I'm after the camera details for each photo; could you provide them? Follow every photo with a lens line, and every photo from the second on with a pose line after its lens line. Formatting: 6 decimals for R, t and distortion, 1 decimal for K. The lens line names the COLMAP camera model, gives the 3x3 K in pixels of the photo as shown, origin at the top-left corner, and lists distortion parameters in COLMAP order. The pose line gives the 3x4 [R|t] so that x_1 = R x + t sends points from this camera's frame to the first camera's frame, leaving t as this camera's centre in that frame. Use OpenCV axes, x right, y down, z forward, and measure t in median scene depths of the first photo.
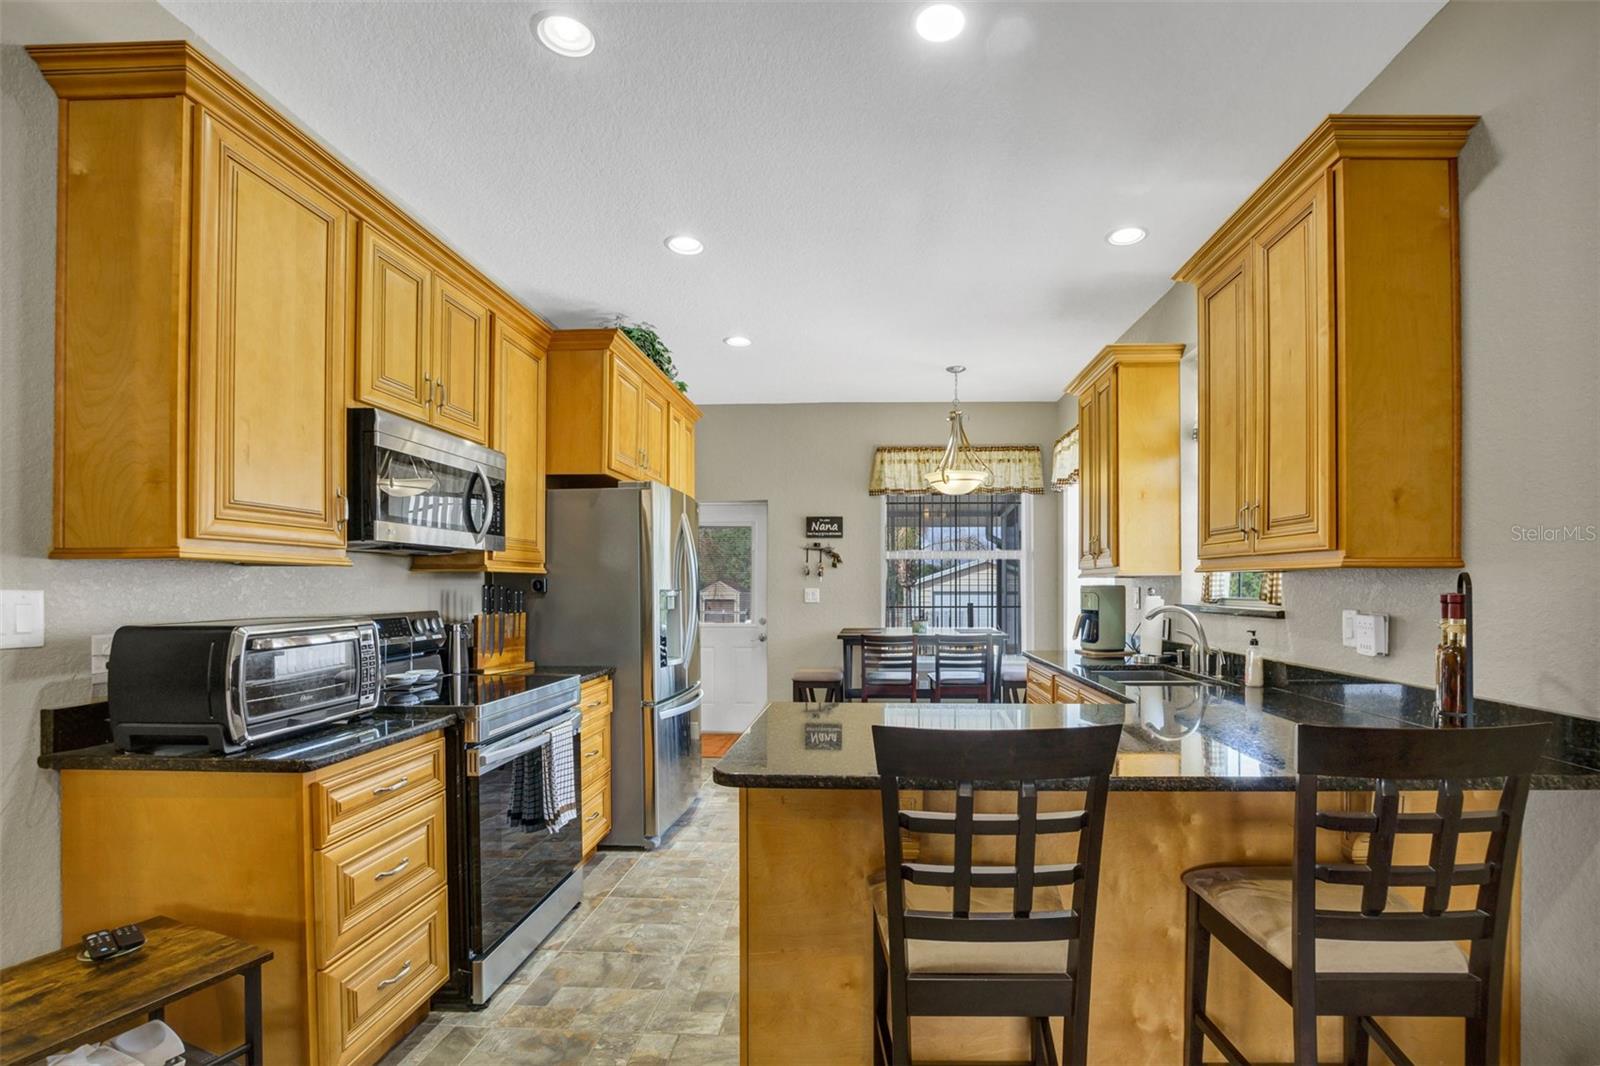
lens RADIAL K [[707.5, 0, 838.8], [0, 707.5, 582.7], [0, 0, 1]] dist [-0.020160, 0.000875]
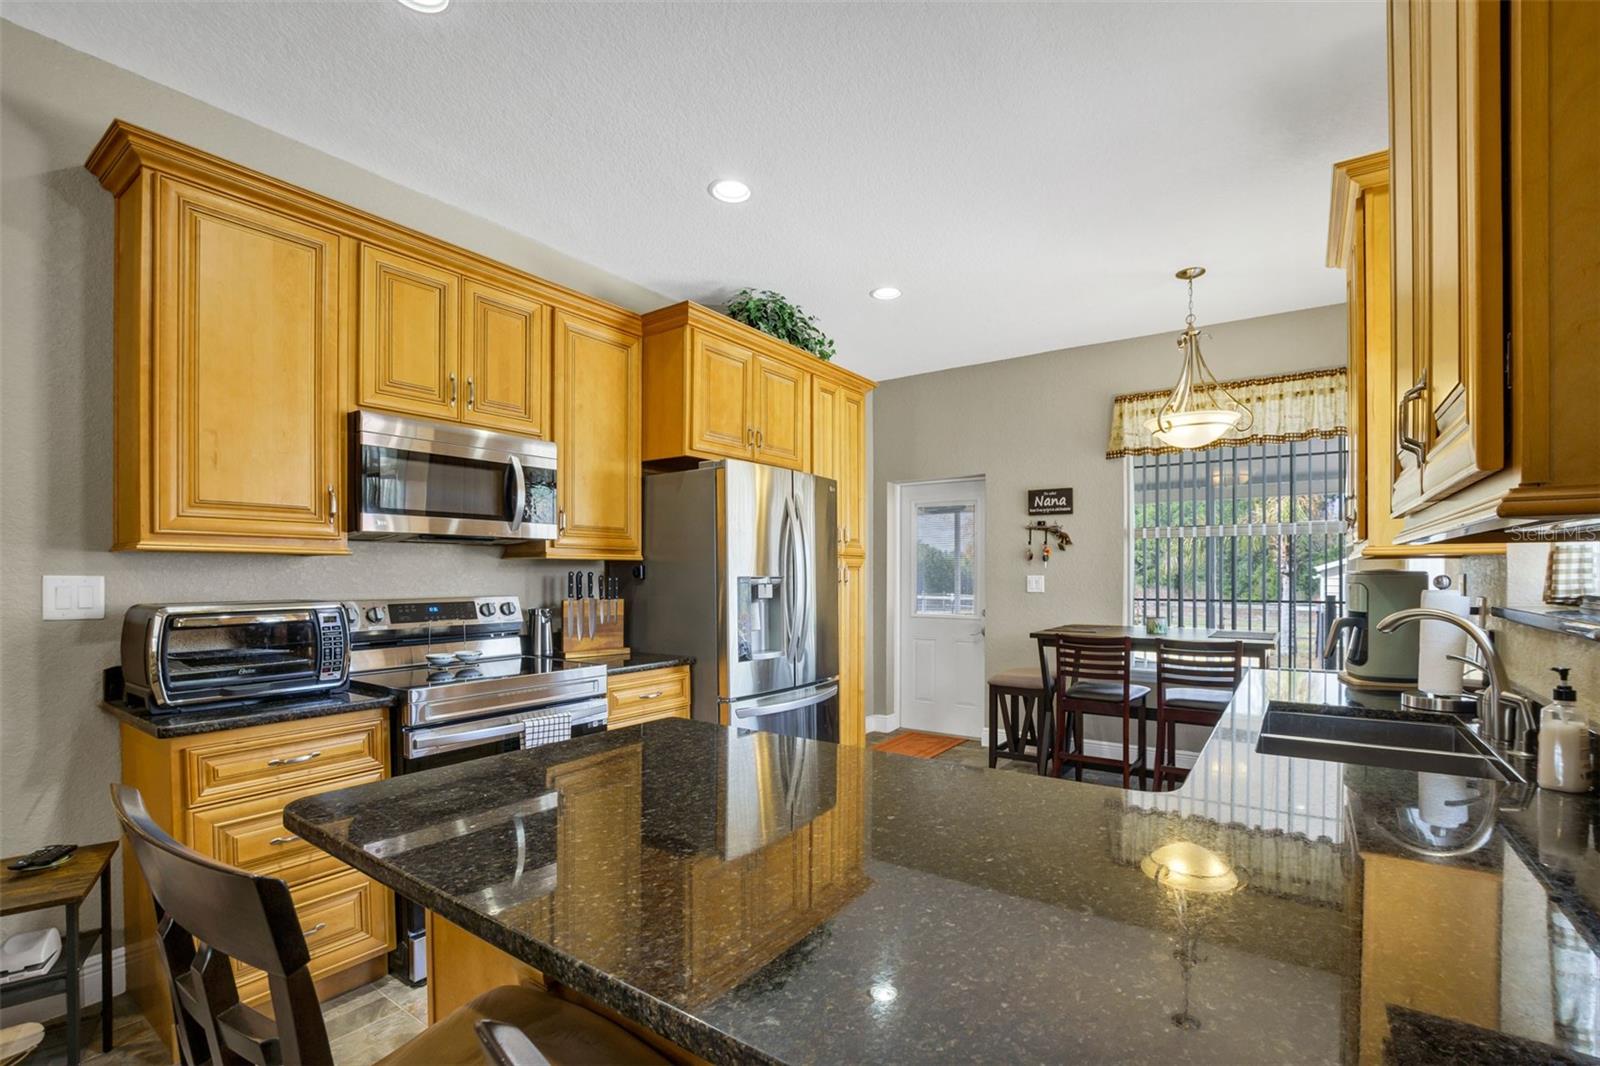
lens RADIAL K [[693.5, 0, 855.0], [0, 693.5, 578.9], [0, 0, 1]] dist [-0.025849, -0.000184]
pose [[0.852208, 0.004676, -0.523182, 0.354381], [0.002291, 0.999917, 0.012668, 0.001918], [0.523198, -0.011994, 0.852127, 0.315930]]
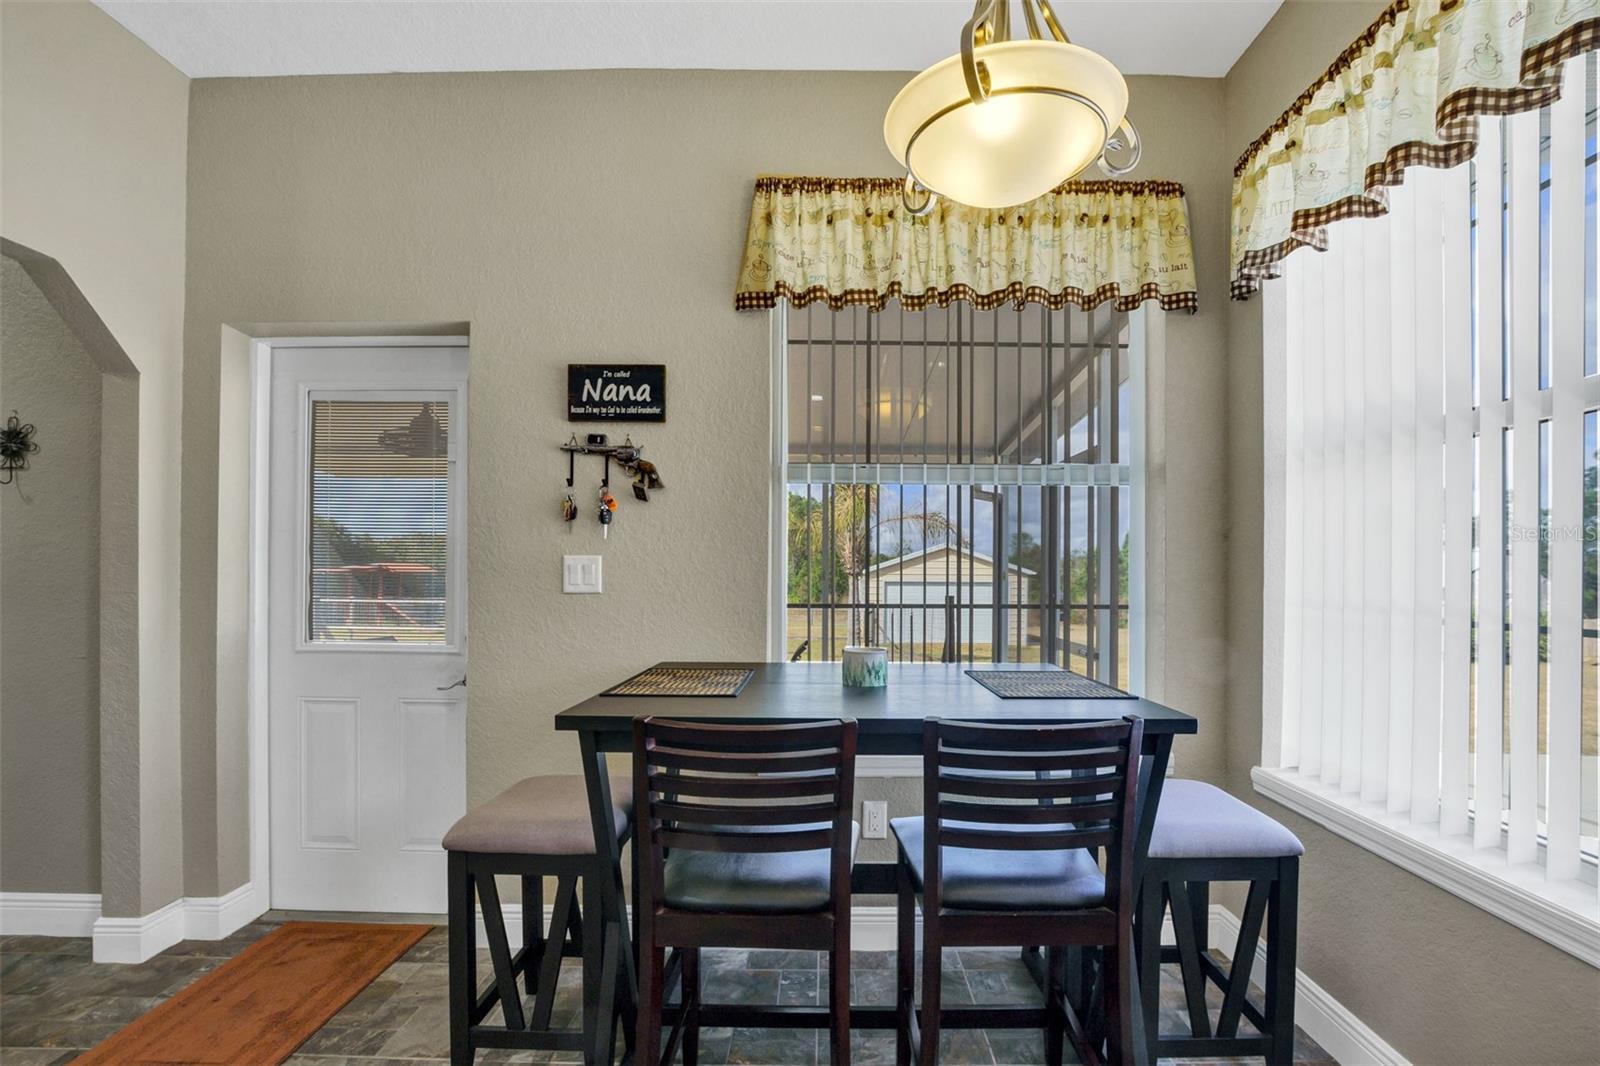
lens RADIAL K [[632.0, 0, 798.7], [0, 632.0, 575.5], [0, 0, 1]] dist [-0.037823, 0.000060]
pose [[0.999960, 0.005168, 0.007323, 0.126760], [-0.005209, 0.999970, 0.005653, 0.027930], [-0.007293, -0.005691, 0.999957, 1.121318]]
